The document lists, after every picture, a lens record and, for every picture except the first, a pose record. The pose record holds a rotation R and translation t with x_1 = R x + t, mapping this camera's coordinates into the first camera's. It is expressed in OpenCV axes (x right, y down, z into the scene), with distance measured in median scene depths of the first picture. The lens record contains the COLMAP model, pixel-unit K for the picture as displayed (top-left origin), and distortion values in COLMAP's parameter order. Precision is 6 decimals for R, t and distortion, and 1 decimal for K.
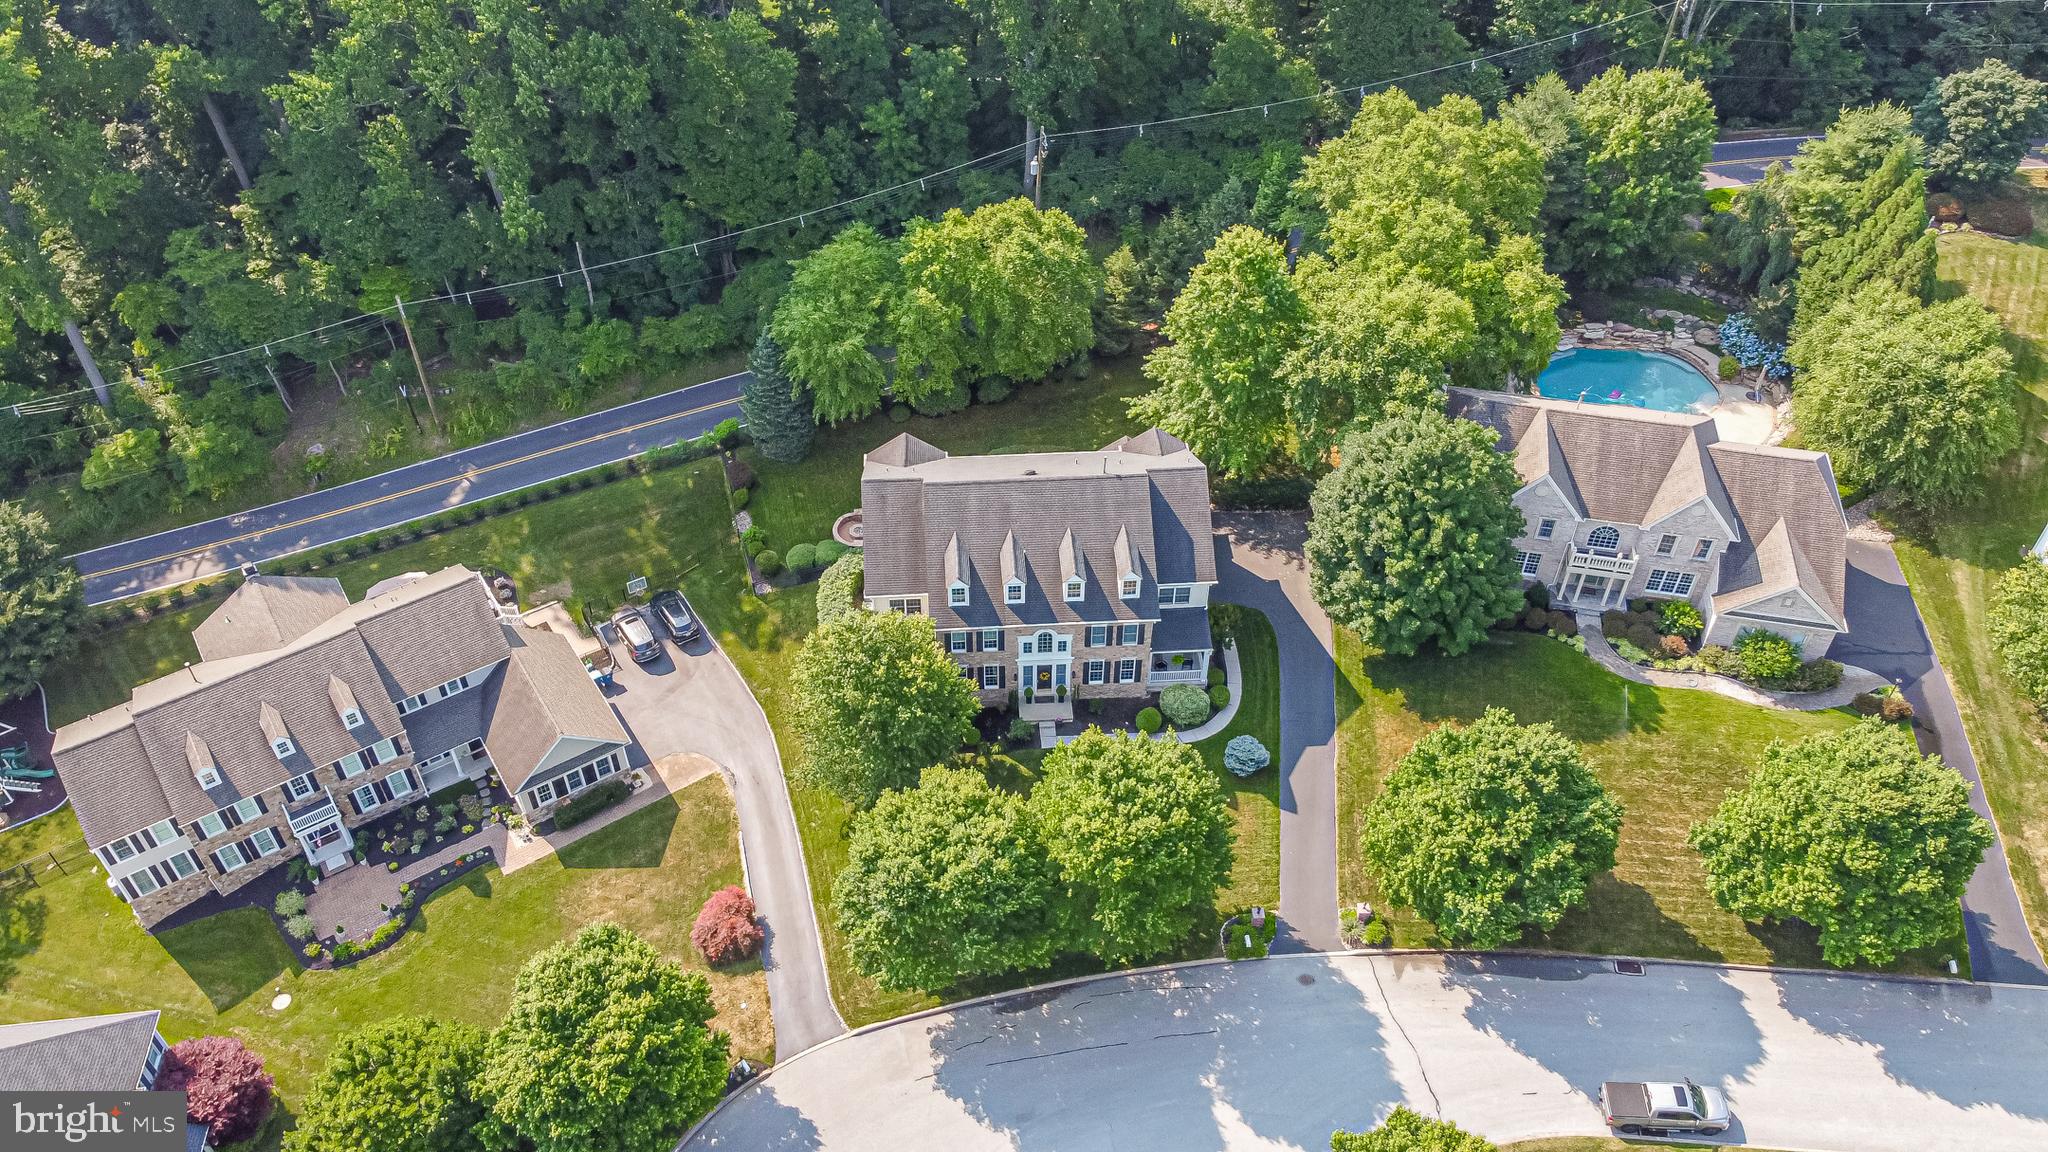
lens RADIAL K [[1545.9, 0, 1024.0], [0, 1545.9, 576.0], [0, 0, 1]] dist [-0.002564, 0.005766]
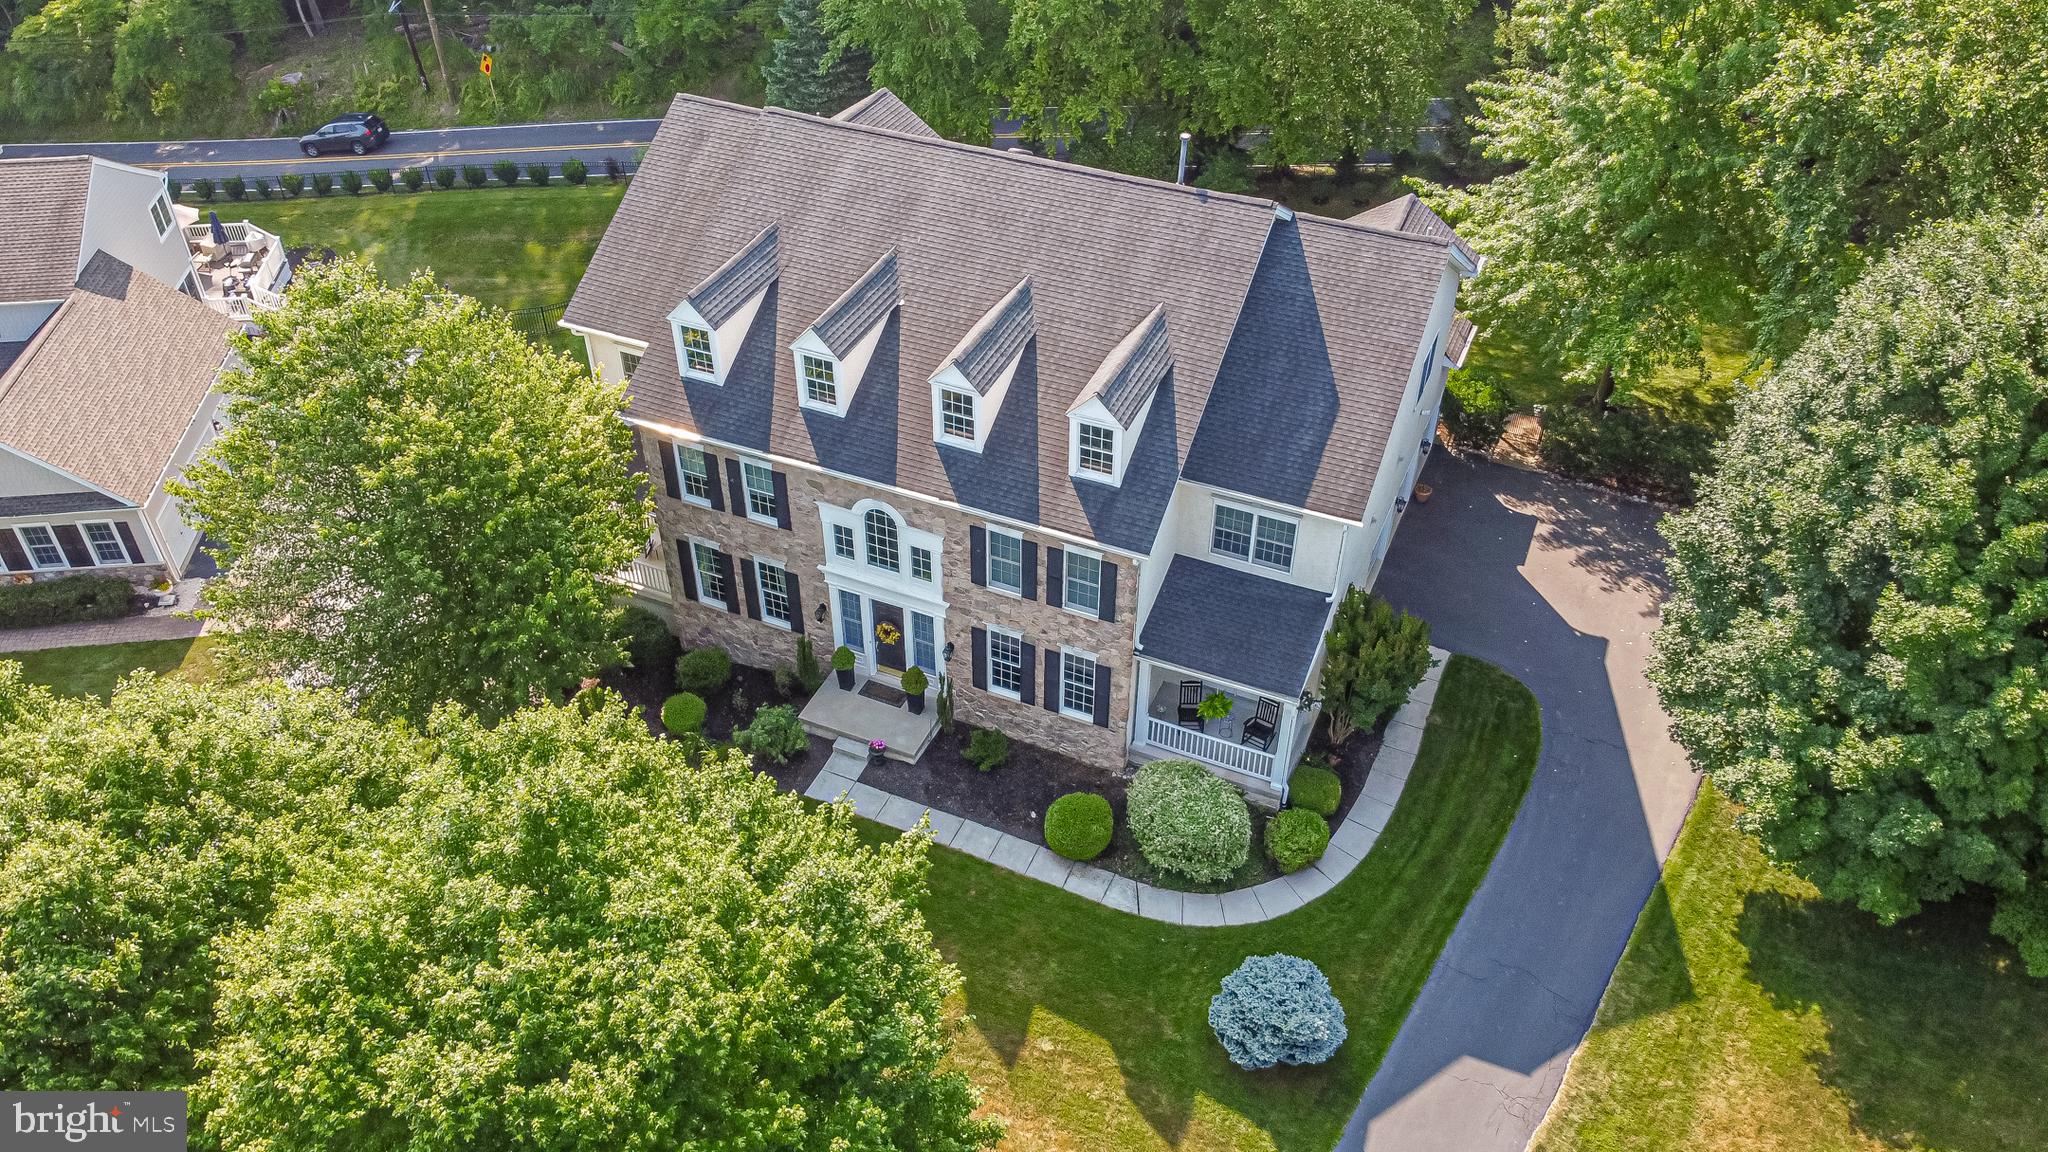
lens RADIAL K [[1545.9, 0, 1024.0], [0, 1545.9, 576.0], [0, 0, 1]] dist [-0.002564, 0.005766]
pose [[0.886841, 0.292145, -0.358000, 0.187621], [-0.318483, 0.947802, -0.015498, 0.045871], [0.334785, 0.127761, 0.933593, 0.638757]]
